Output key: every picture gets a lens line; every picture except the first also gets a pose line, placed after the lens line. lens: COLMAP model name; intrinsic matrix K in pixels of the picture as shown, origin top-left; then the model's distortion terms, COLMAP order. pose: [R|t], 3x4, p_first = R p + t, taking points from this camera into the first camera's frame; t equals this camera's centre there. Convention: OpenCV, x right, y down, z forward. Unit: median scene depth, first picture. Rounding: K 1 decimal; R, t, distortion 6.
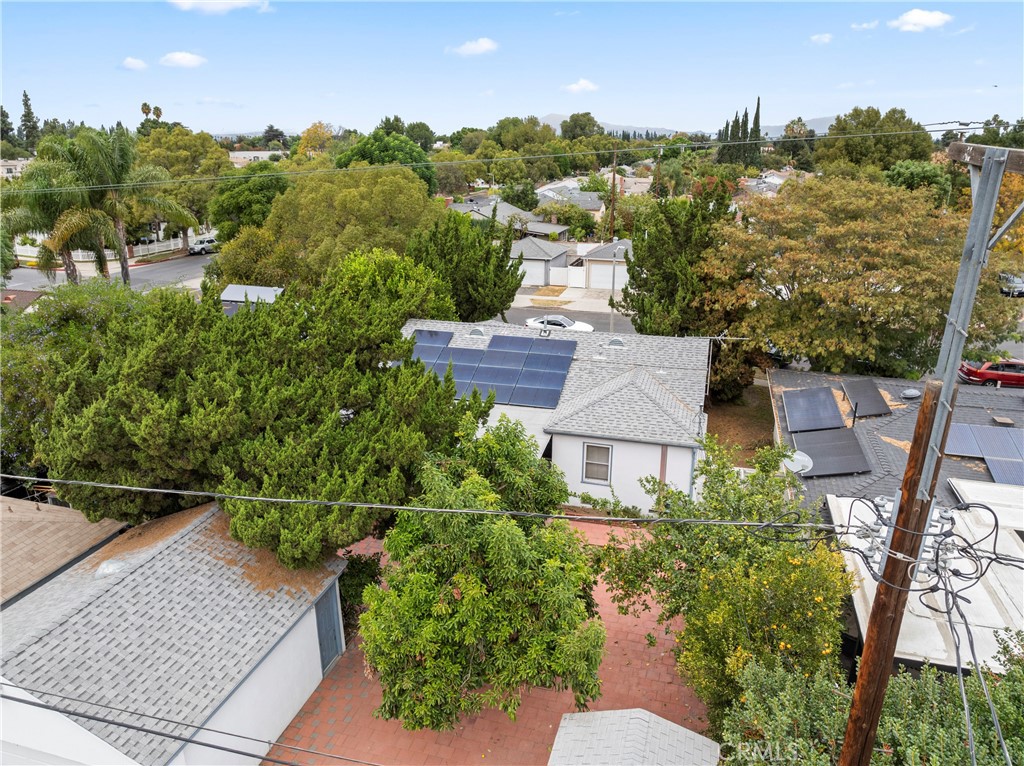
lens RADIAL K [[722.8, 0, 512.0], [0, 722.8, 383.0], [0, 0, 1]] dist [-0.049610, 0.003689]
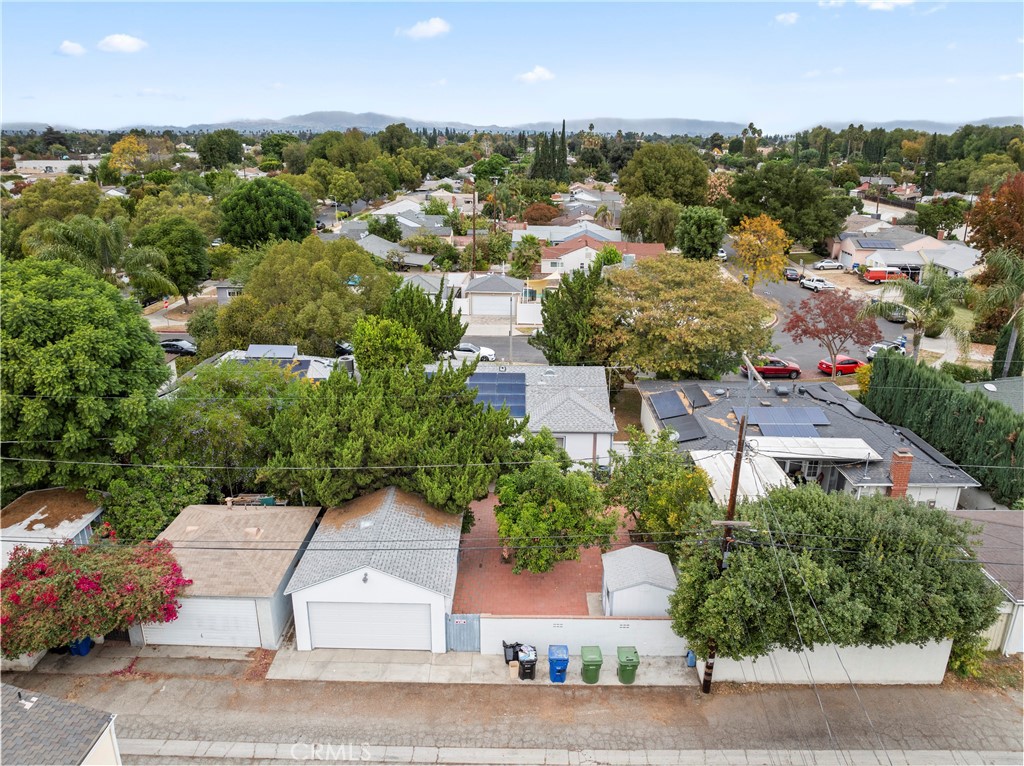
lens RADIAL K [[722.8, 0, 512.0], [0, 722.8, 383.0], [0, 0, 1]] dist [-0.049610, 0.003689]
pose [[0.964283, -0.078428, 0.252997, -0.338522], [0.076020, 0.996920, 0.019296, -0.068382], [-0.253731, 0.000626, 0.967275, -0.525757]]
